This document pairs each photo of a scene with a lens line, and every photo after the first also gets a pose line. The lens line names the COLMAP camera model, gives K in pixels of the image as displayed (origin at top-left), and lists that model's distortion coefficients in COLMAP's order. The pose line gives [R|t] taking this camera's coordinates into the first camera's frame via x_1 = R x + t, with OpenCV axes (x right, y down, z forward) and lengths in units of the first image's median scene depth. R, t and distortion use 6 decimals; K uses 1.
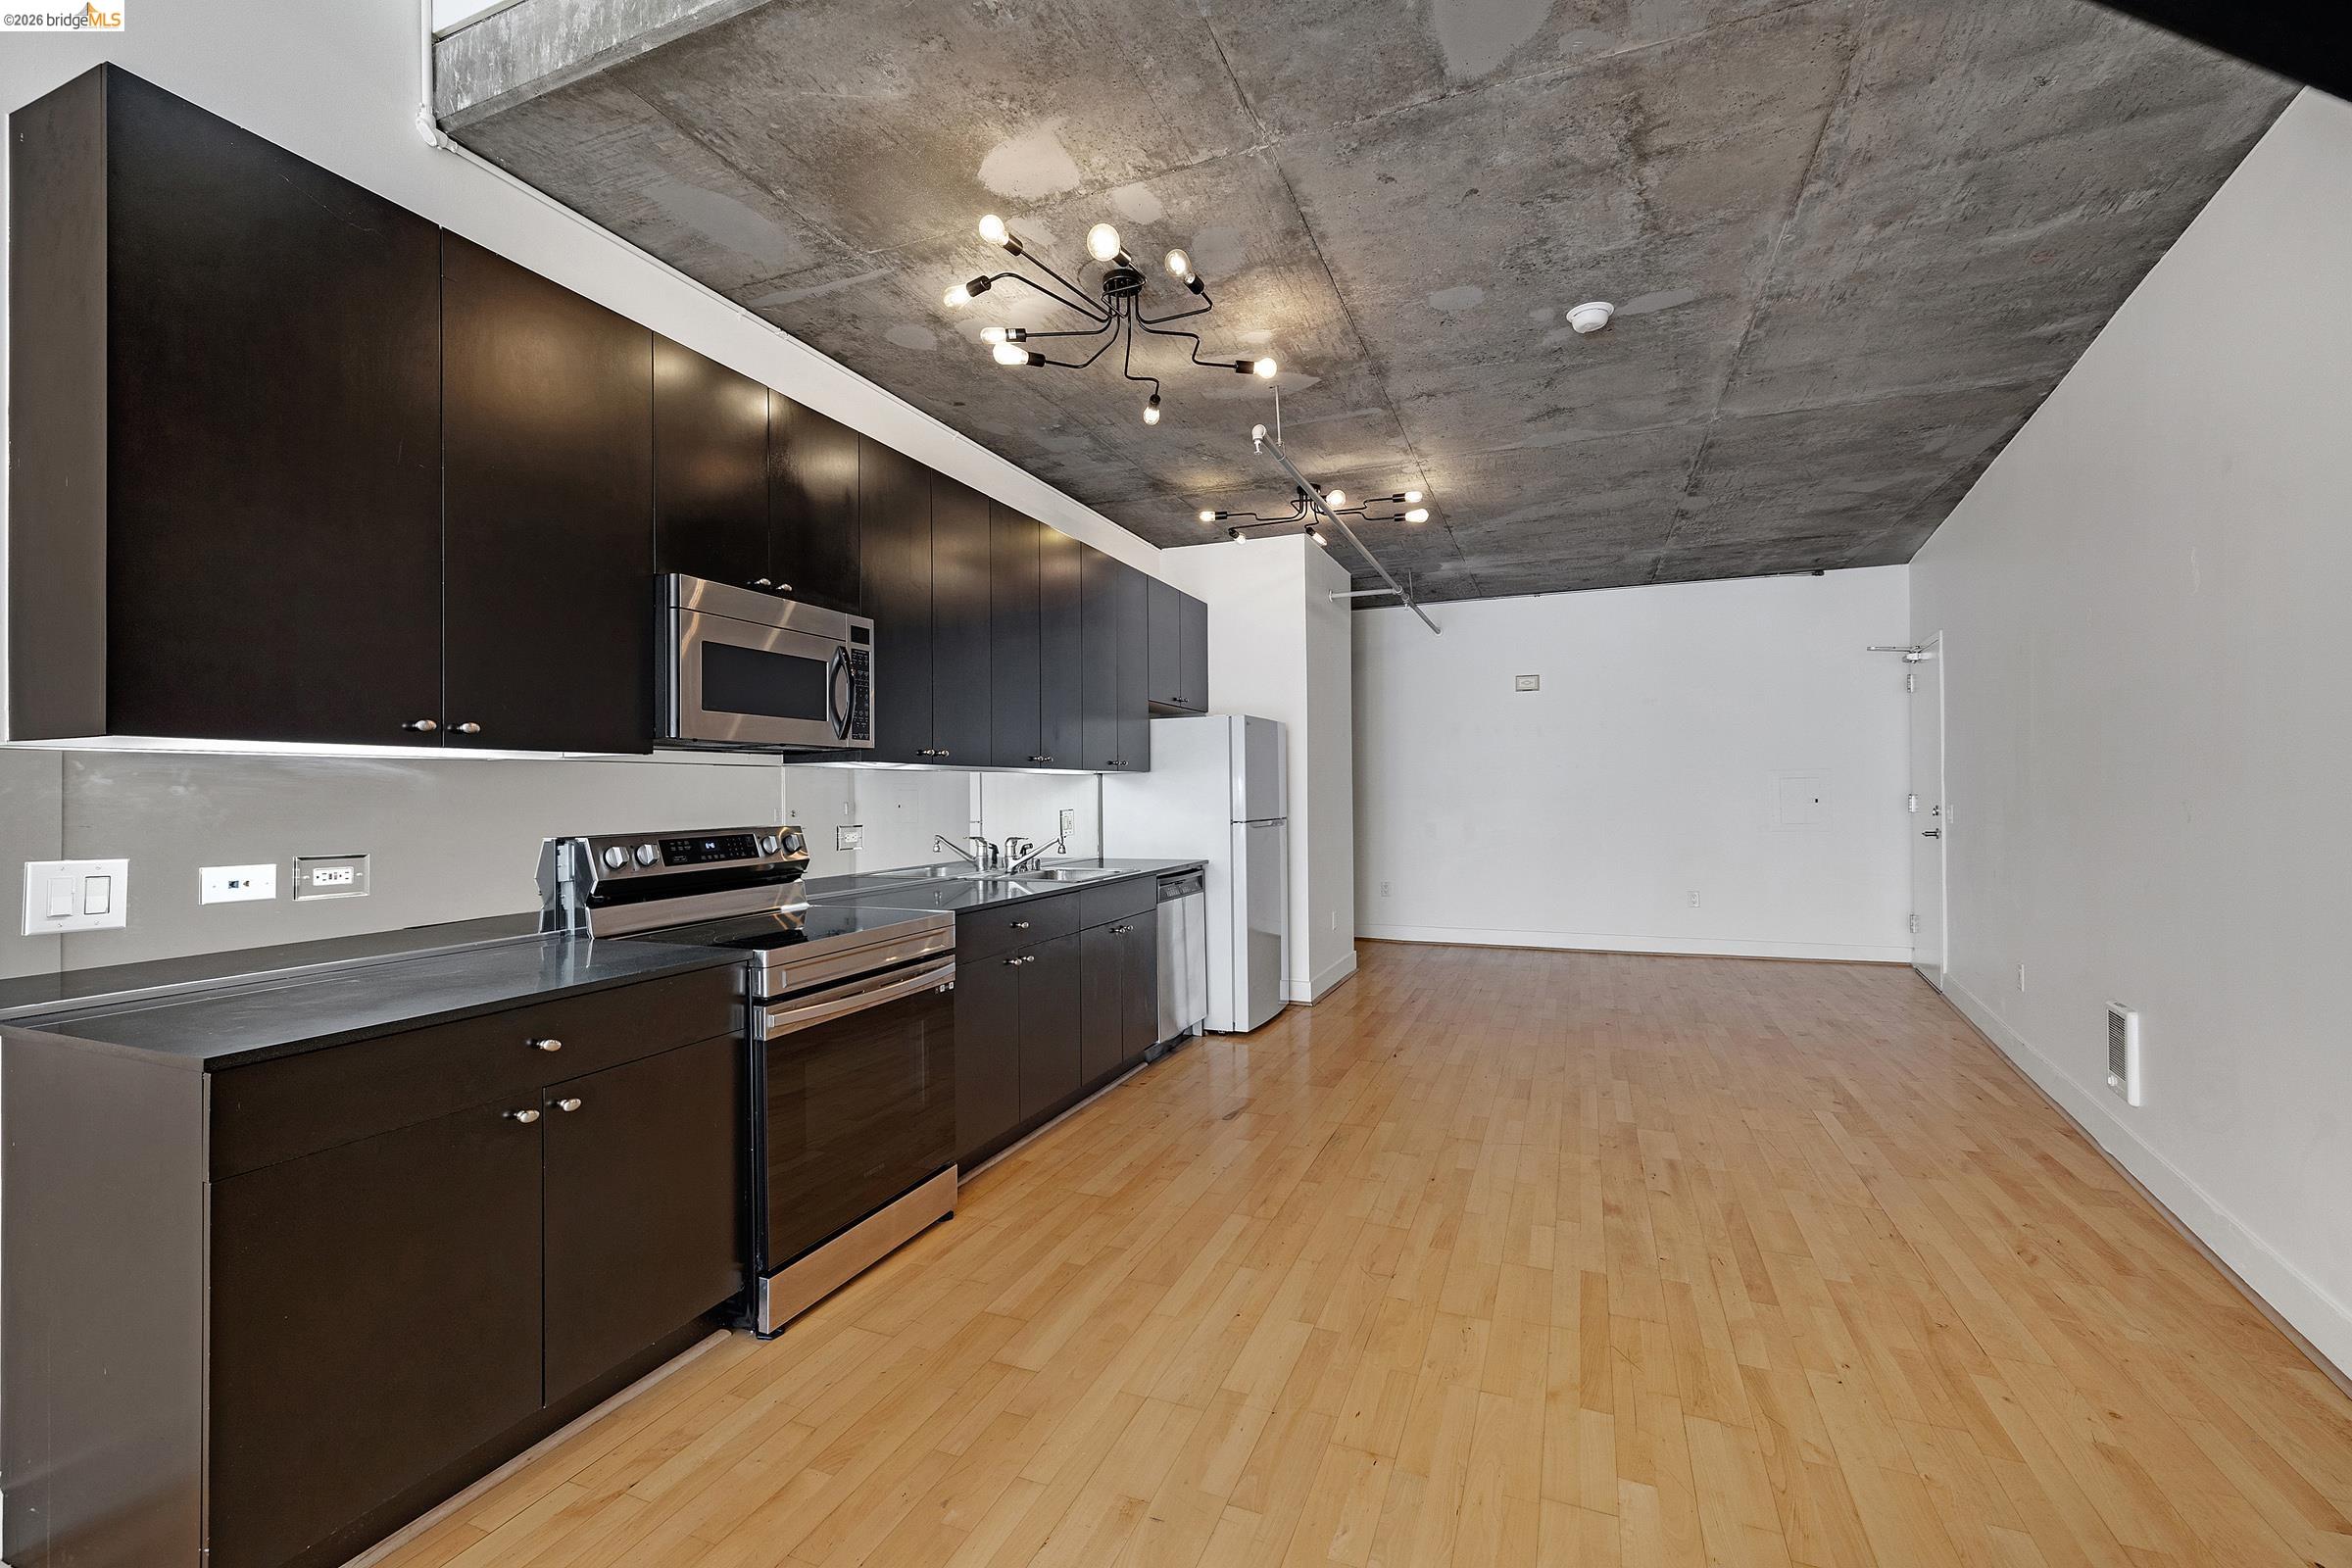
lens RADIAL K [[982.3, 0, 1176.0], [0, 982.3, 783.5], [0, 0, 1]] dist [-0.000398, -0.000030]
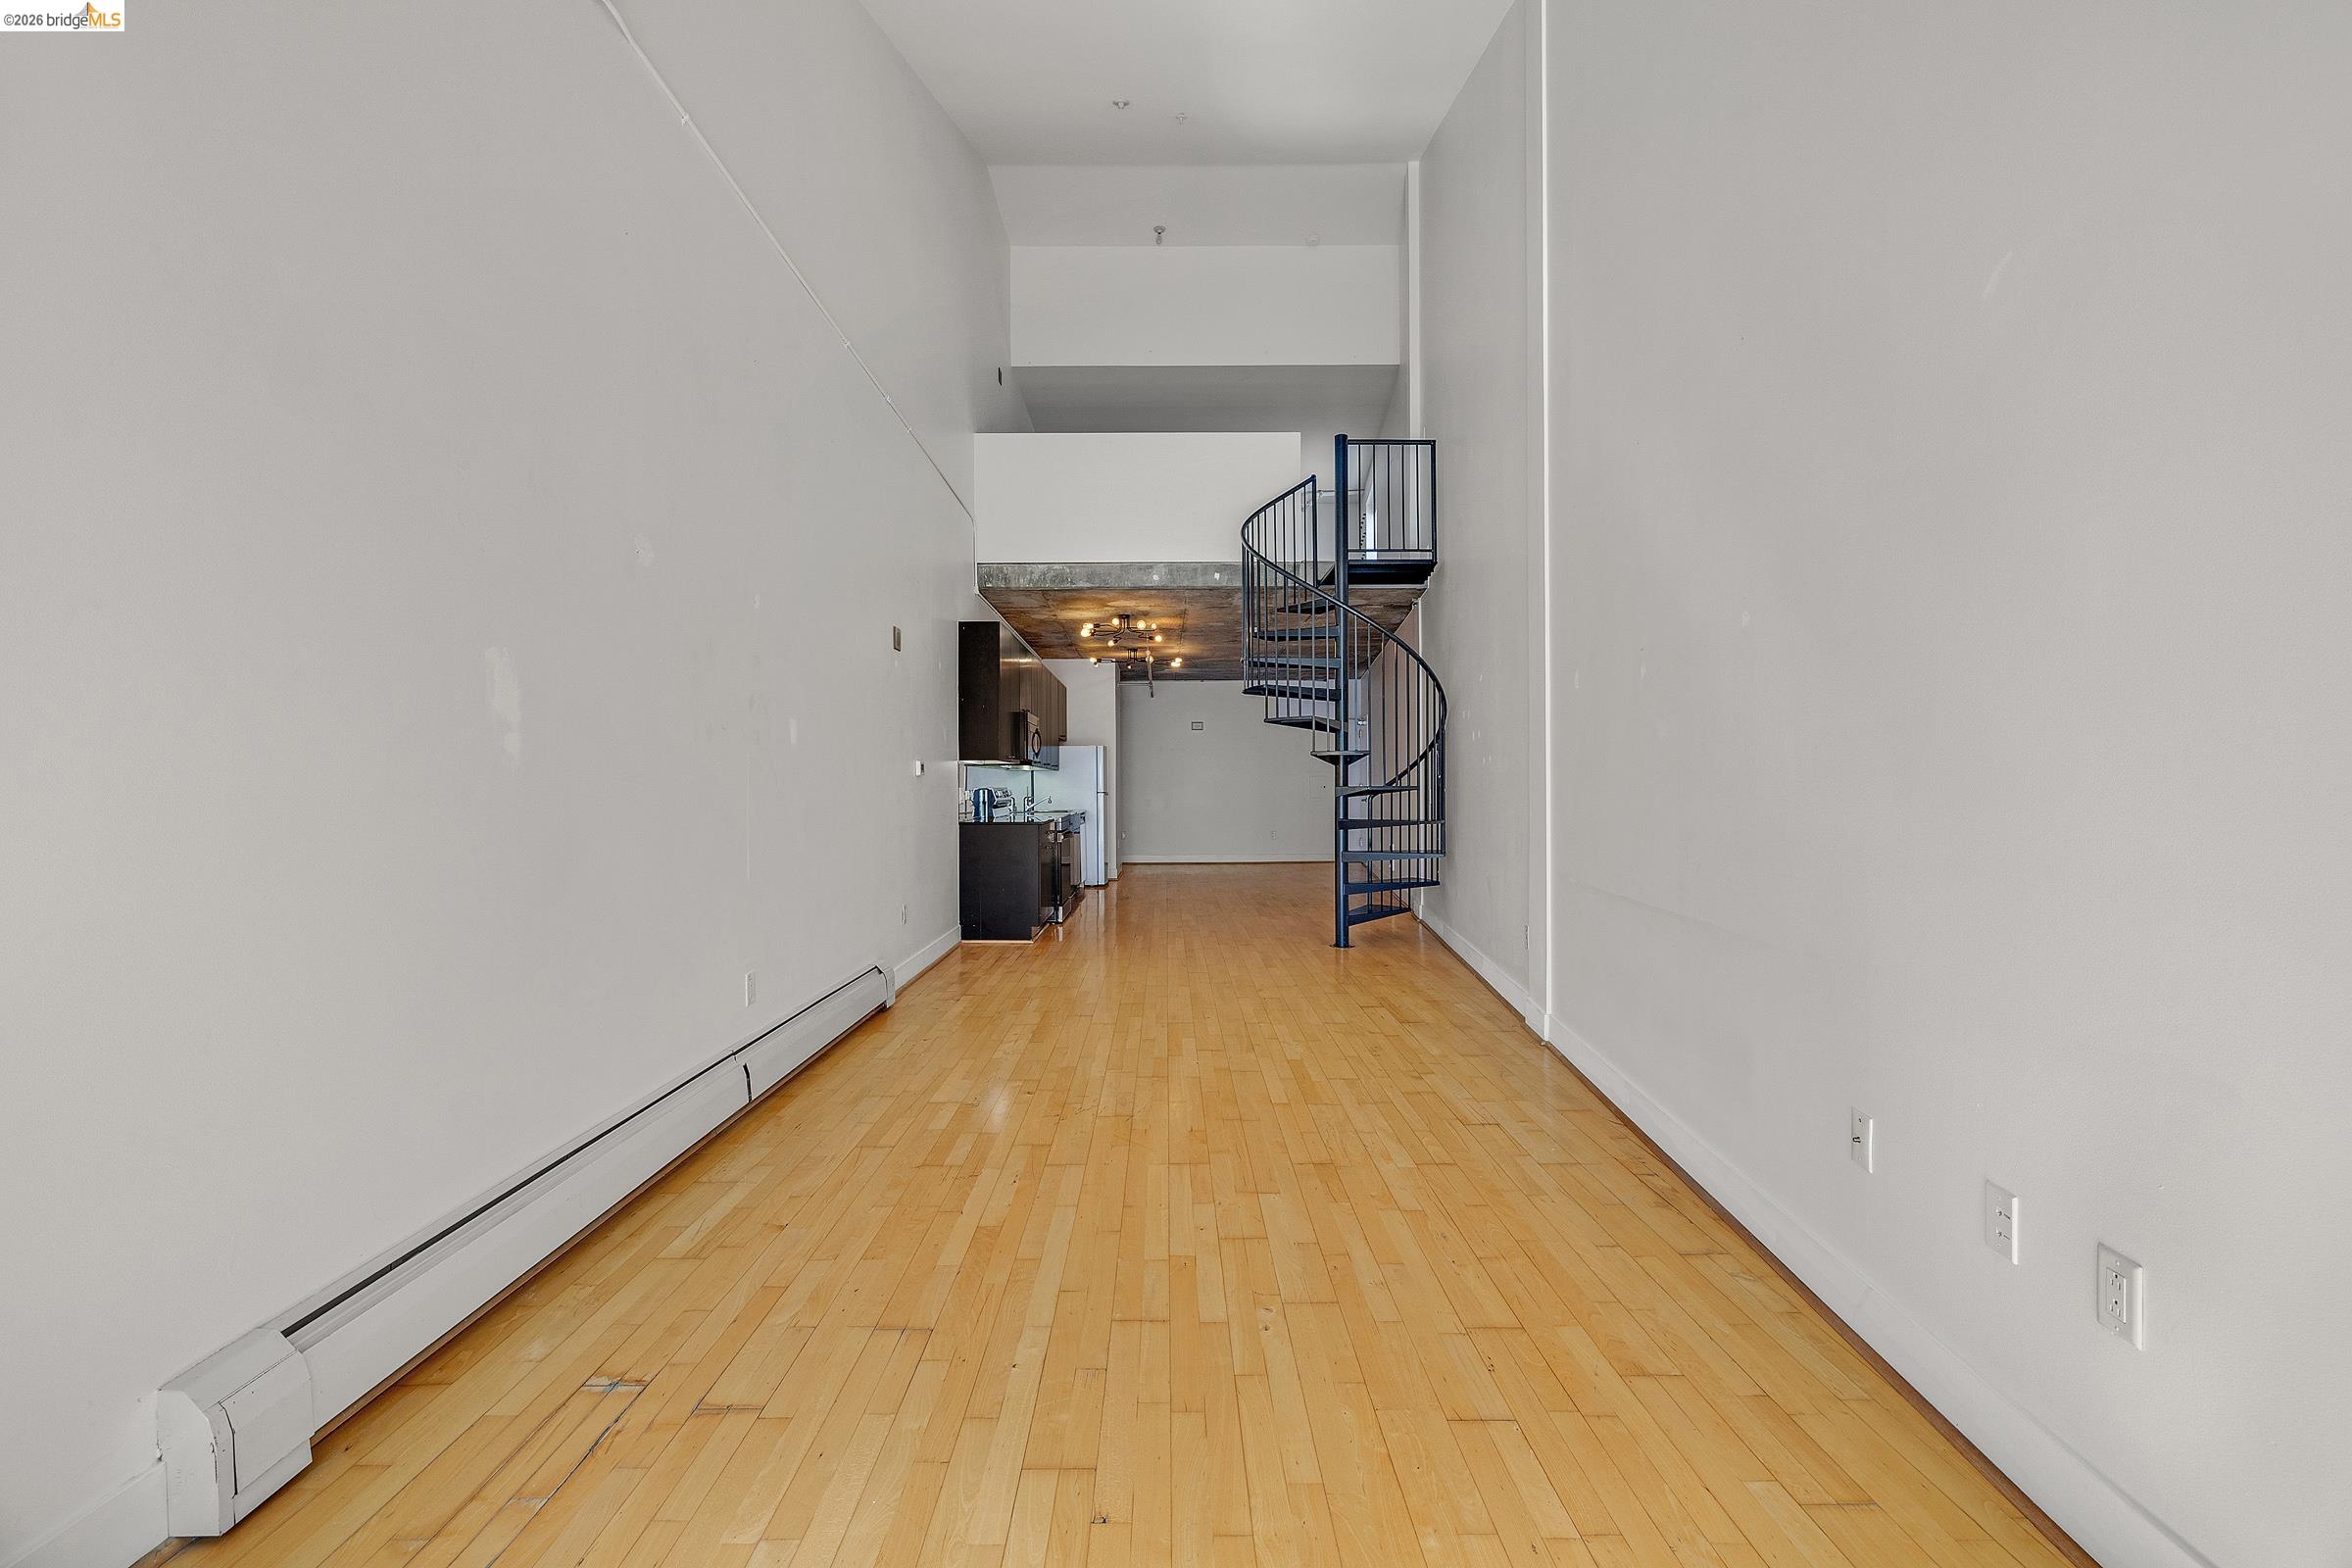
lens RADIAL K [[982.3, 0, 1170.9], [0, 982.3, 786.7], [0, 0, 1]] dist [-0.000398, -0.000030]
pose [[0.925932, 0.004058, 0.377669, -1.032444], [-0.002492, 0.999986, -0.004635, 0.058244], [-0.377682, 0.003350, 0.925929, -1.865764]]
